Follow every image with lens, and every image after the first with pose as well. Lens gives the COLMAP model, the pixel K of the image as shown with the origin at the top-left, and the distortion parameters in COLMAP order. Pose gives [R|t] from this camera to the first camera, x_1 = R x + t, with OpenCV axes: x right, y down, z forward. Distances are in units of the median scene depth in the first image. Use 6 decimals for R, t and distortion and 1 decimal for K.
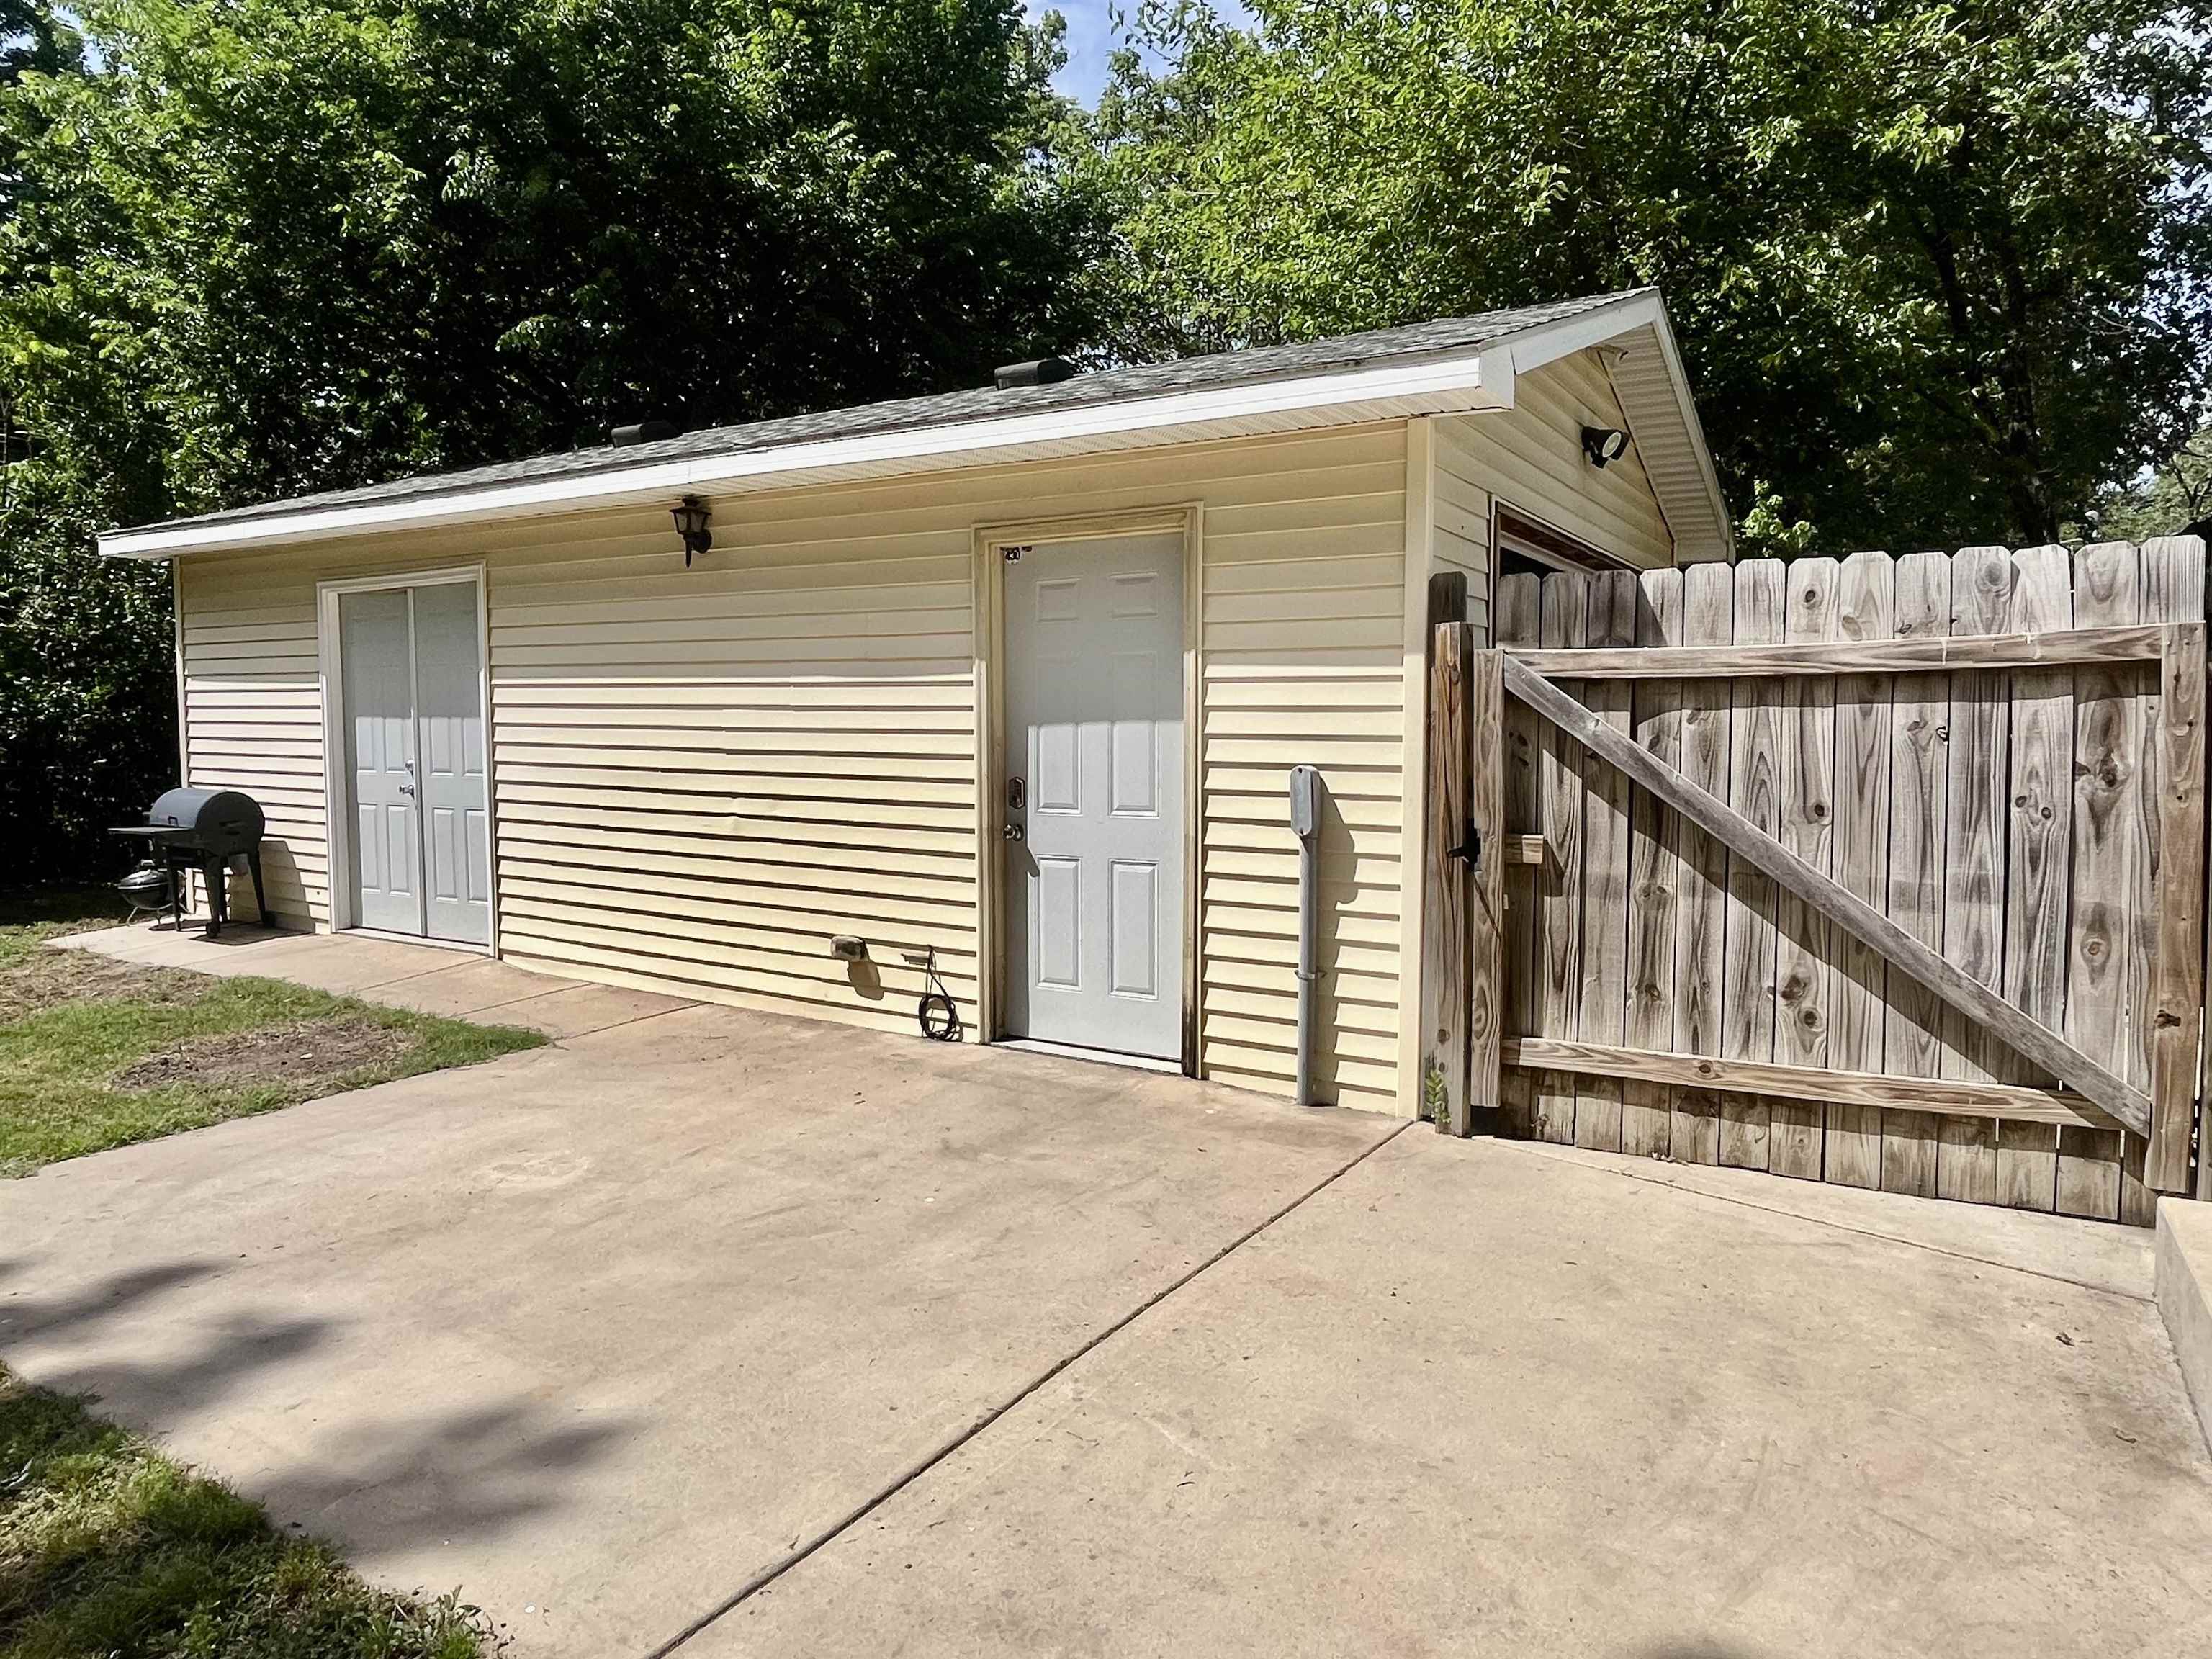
lens RADIAL K [[1406.0, 0, 1106.0], [0, 1406.0, 829.5], [0, 0, 1]] dist [0.007227, 0.001365]
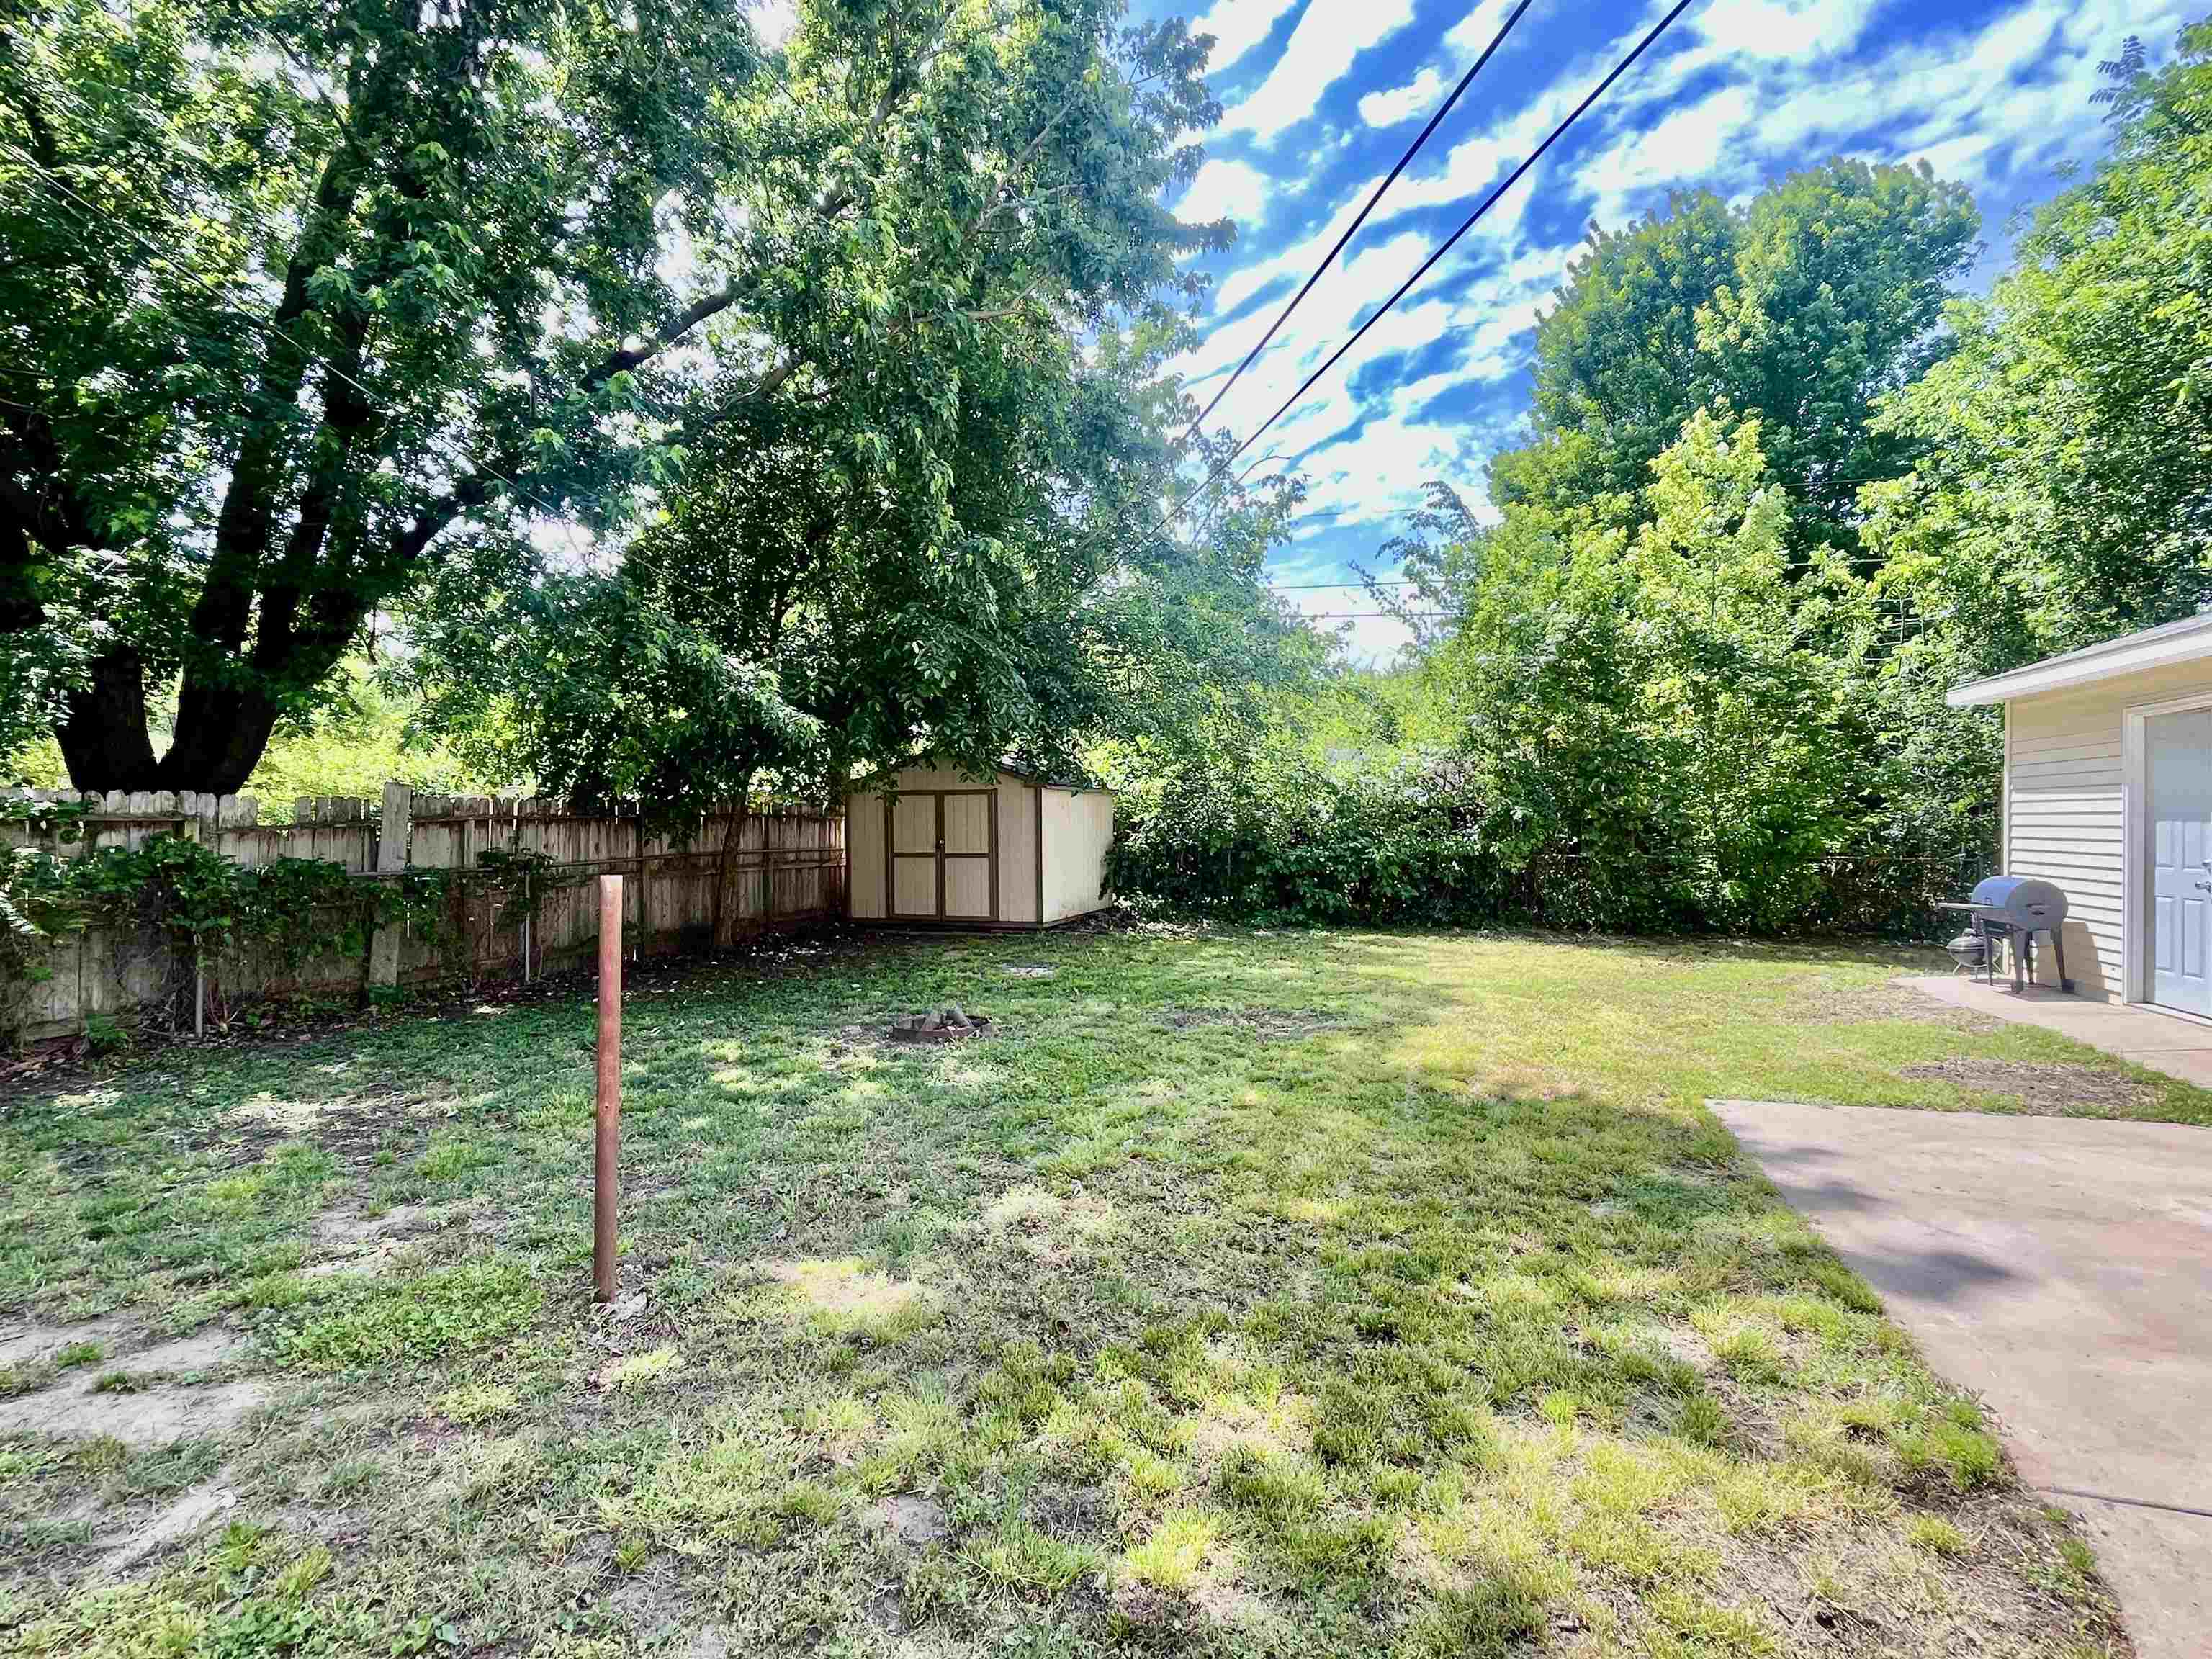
lens RADIAL K [[1105.6, 0, 1106.0], [0, 1105.6, 829.5], [0, 0, 1]] dist [0.001941, 0.000359]
pose [[0.264876, 0.002963, -0.964278, 0.115526], [-0.073485, 0.997149, -0.017122, 0.006064], [0.961478, 0.075395, 0.264339, -0.070386]]
